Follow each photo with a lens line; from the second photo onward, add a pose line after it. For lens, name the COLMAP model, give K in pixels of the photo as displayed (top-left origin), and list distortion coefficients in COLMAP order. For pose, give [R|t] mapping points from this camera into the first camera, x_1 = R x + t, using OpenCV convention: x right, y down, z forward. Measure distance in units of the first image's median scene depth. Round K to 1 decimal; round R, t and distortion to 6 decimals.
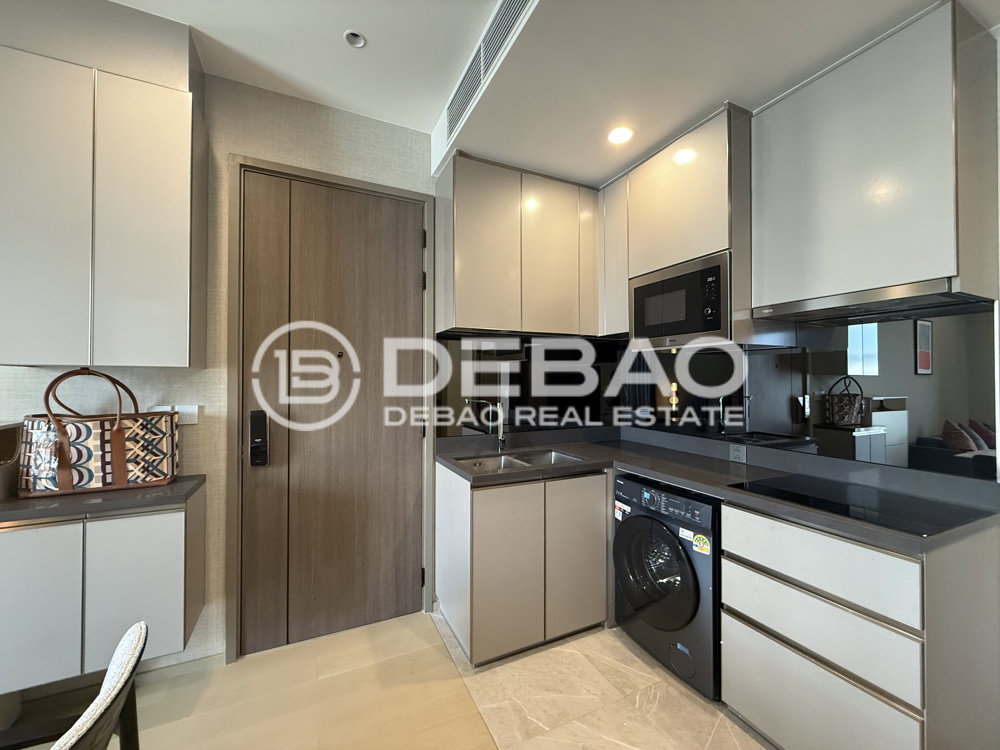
lens RADIAL K [[400.1, 0, 498.1], [0, 400.1, 375.4], [0, 0, 1]] dist [-0.000965, 0.000608]
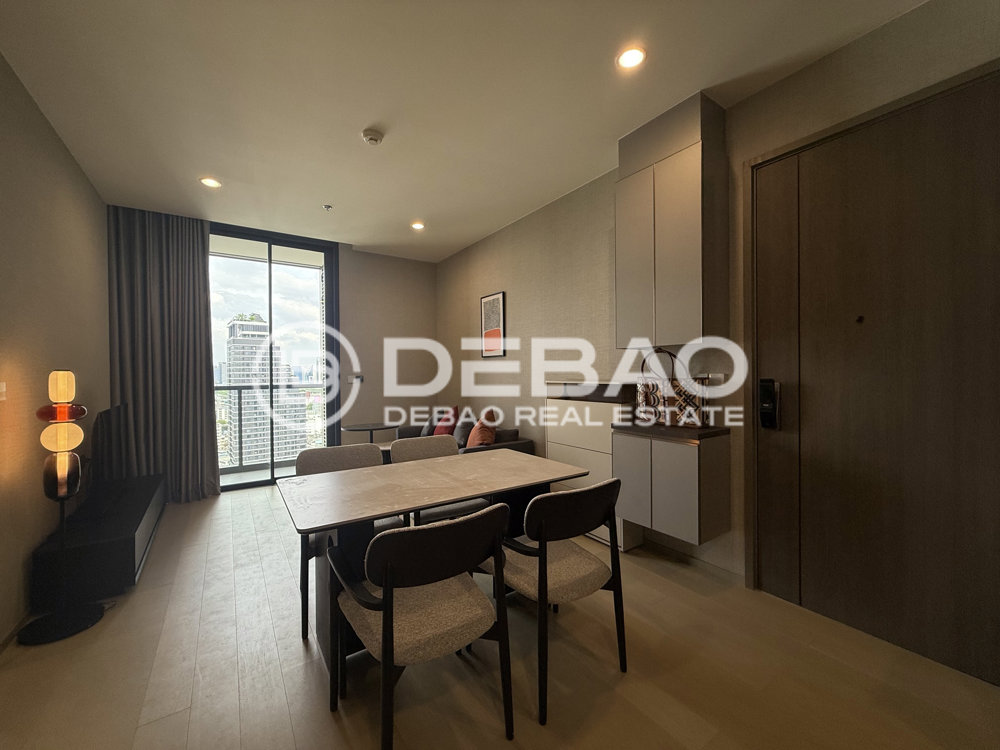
lens RADIAL K [[400.8, 0, 497.9], [0, 400.8, 375.4], [0, 0, 1]] dist [-0.000384, 0.000517]
pose [[0.151271, 0.003934, -0.988484, 0.387080], [0.020145, 0.999772, 0.007062, 0.053182], [0.988287, -0.020982, 0.151158, 0.081542]]
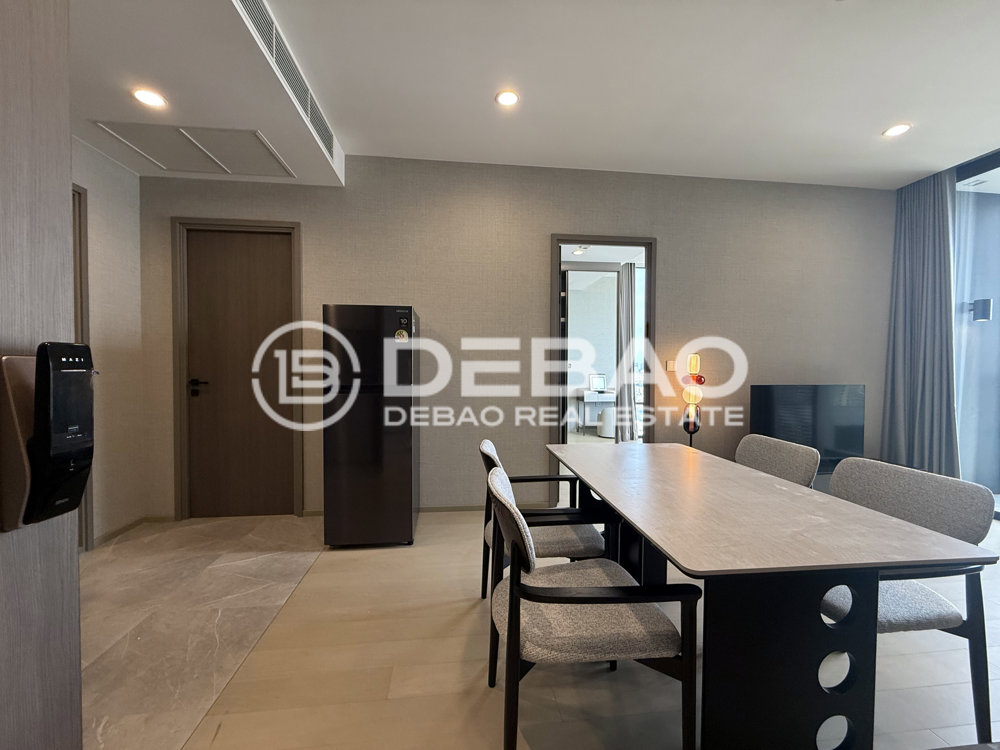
lens RADIAL K [[400.1, 0, 498.1], [0, 400.1, 375.4], [0, 0, 1]] dist [-0.000965, 0.000608]
pose [[-0.945973, -0.014277, 0.323932, -0.553011], [-0.010166, 0.999845, 0.014378, 0.098425], [-0.324087, 0.010308, -0.945971, 0.946674]]
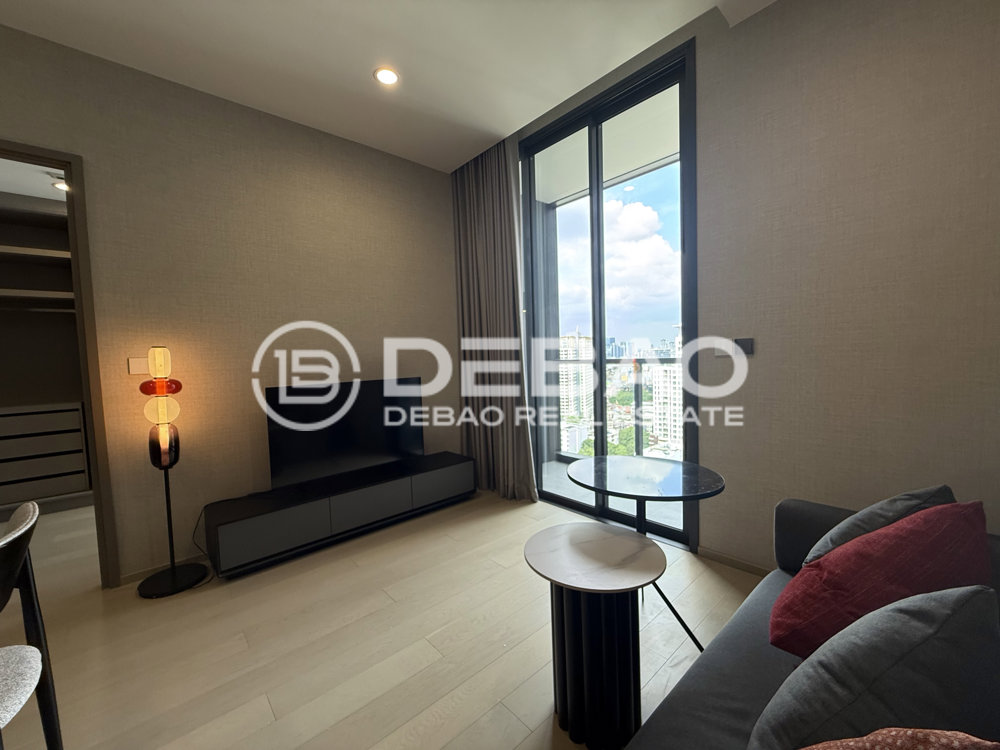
lens RADIAL K [[400.1, 0, 498.1], [0, 400.1, 375.4], [0, 0, 1]] dist [-0.000965, 0.000608]
pose [[-0.961393, 0.044432, -0.271568, -1.354573], [0.034114, 0.998510, 0.042599, 0.084303], [0.273056, 0.031690, -0.961476, 0.423688]]
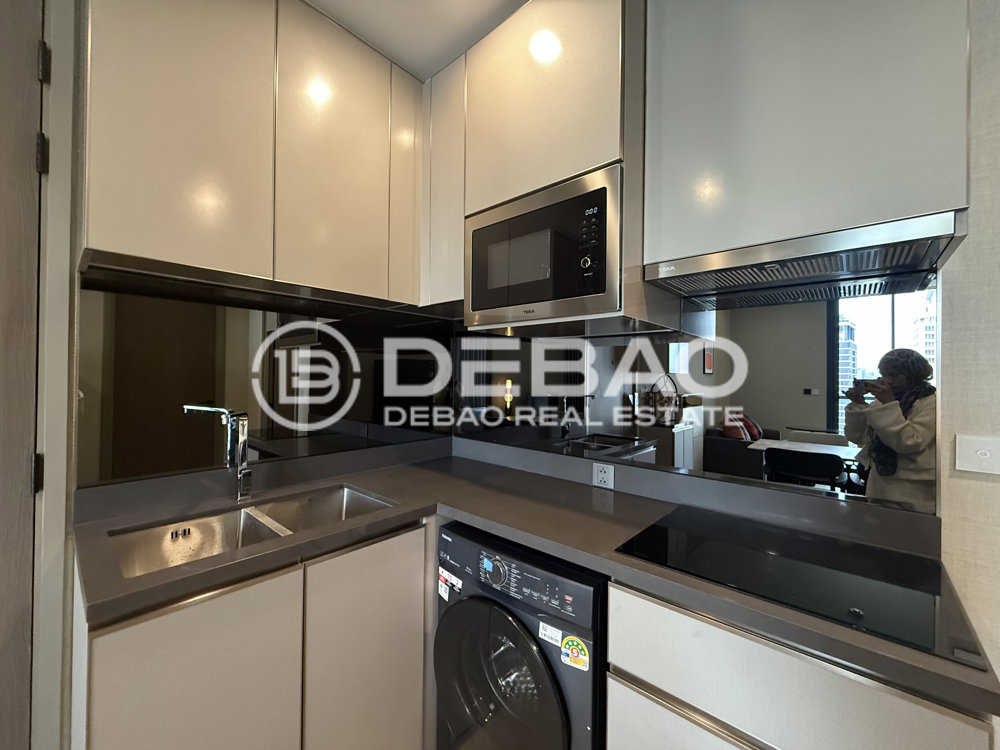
lens RADIAL K [[400.1, 0, 498.1], [0, 400.1, 375.4], [0, 0, 1]] dist [-0.000965, 0.000608]
pose [[0.922465, 0.011173, 0.385918, 0.146211], [-0.014618, 0.999875, 0.005994, 0.009914], [-0.385803, -0.011170, 0.922514, 0.429644]]
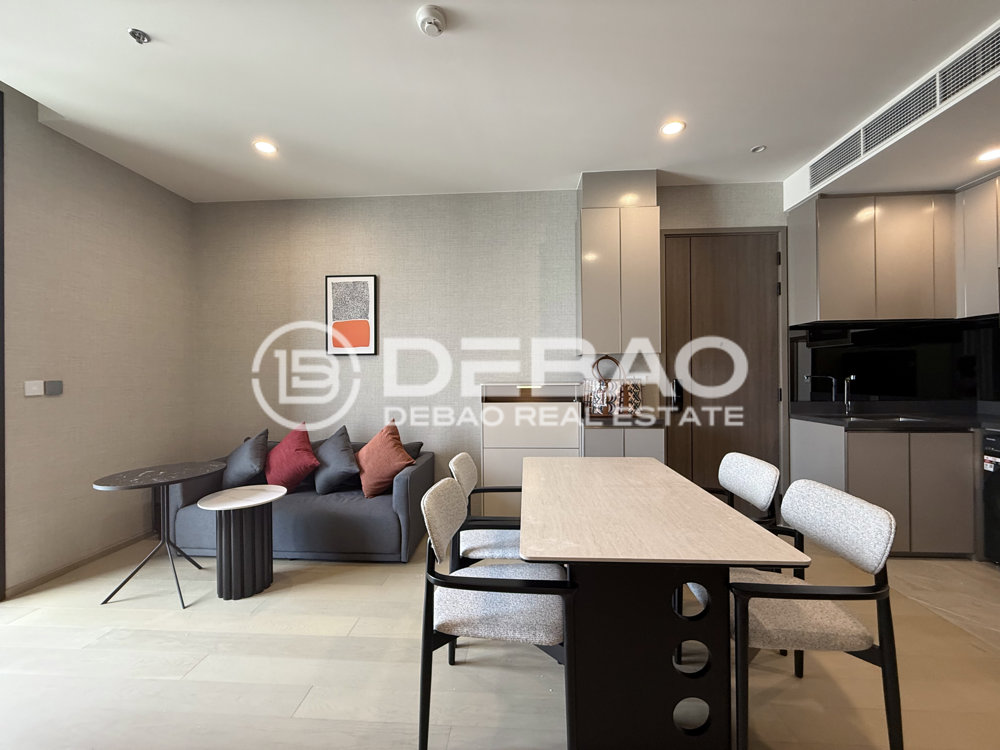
lens RADIAL K [[400.8, 0, 497.9], [0, 400.8, 375.4], [0, 0, 1]] dist [-0.000384, 0.000517]
pose [[0.873218, -0.009082, -0.487246, -0.426722], [0.014008, 0.999881, 0.006468, 0.049749], [0.487129, -0.012474, 0.873241, -0.821980]]
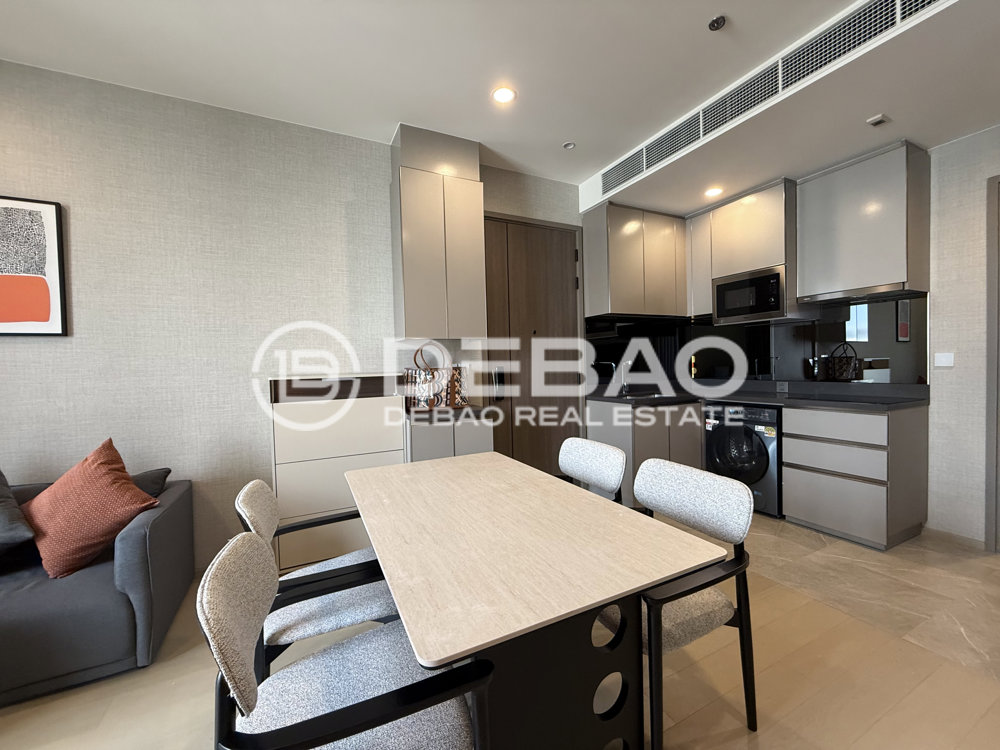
lens RADIAL K [[400.1, 0, 498.1], [0, 400.1, 375.4], [0, 0, 1]] dist [-0.000965, 0.000608]
pose [[0.999502, -0.027913, 0.014721, -0.612648], [0.027346, 0.998926, 0.037402, 0.060614], [-0.015749, -0.036980, 0.999192, -0.636989]]
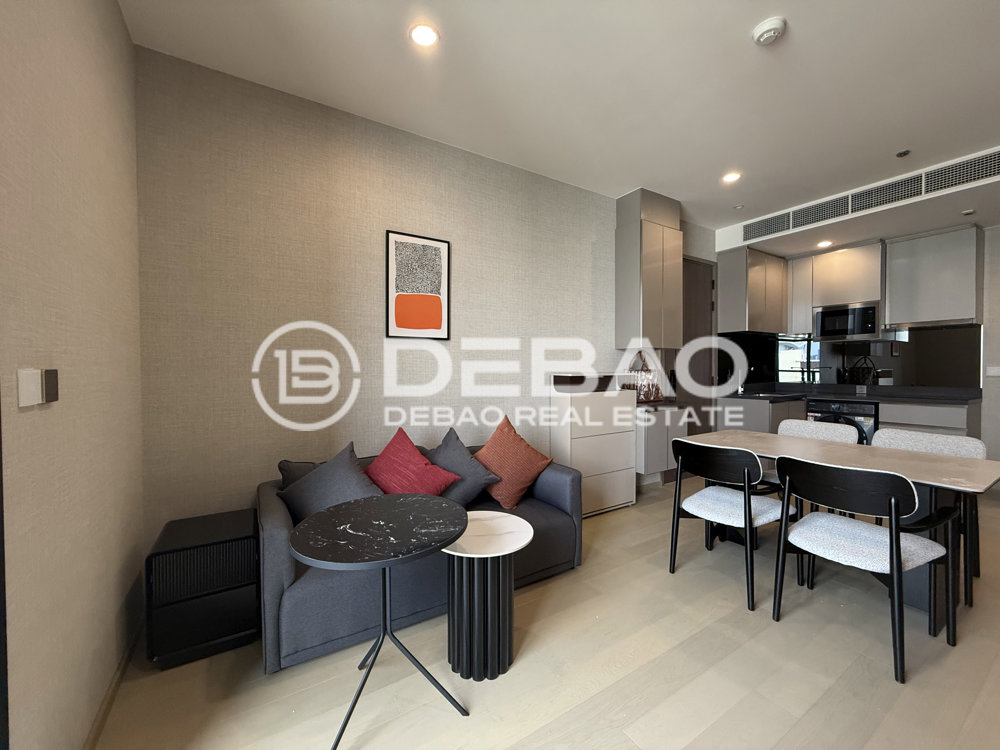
lens RADIAL K [[400.8, 0, 497.9], [0, 400.8, 375.4], [0, 0, 1]] dist [-0.000384, 0.000517]
pose [[0.993276, -0.008409, 0.115461, -1.728750], [0.005168, 0.999585, 0.028344, 0.050756], [-0.115651, -0.027557, 0.992908, -0.996005]]
